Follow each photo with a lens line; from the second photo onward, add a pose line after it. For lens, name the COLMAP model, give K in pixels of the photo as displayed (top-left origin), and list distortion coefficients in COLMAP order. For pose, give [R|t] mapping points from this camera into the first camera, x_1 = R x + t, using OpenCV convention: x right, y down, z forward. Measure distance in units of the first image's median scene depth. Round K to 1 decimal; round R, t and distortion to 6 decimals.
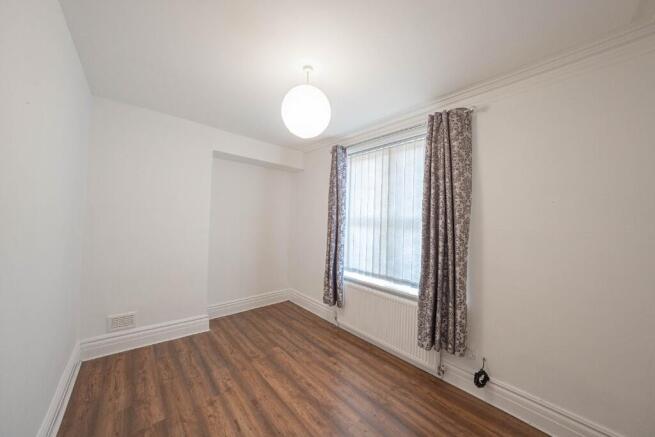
lens RADIAL K [[224.2, 0, 327.2], [0, 224.2, 215.5], [0, 0, 1]] dist [-0.034863, 0.007200]
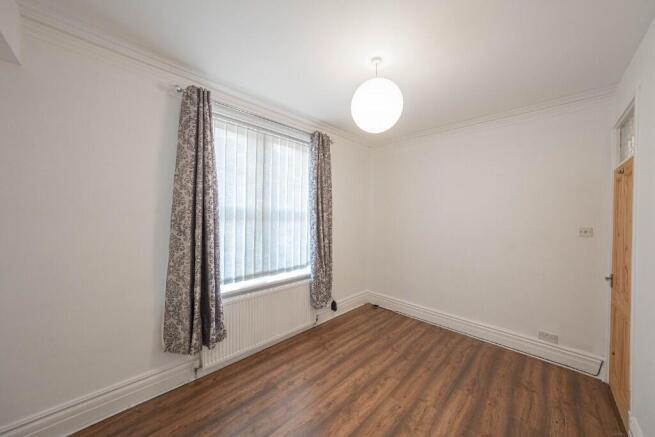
lens RADIAL K [[224.2, 0, 327.2], [0, 224.2, 215.5], [0, 0, 1]] dist [-0.034863, 0.007200]
pose [[-0.048832, -0.036352, 0.998145, -0.797268], [-0.042513, 0.998507, 0.034285, -0.010924], [-0.997902, -0.040760, -0.050305, 0.931286]]
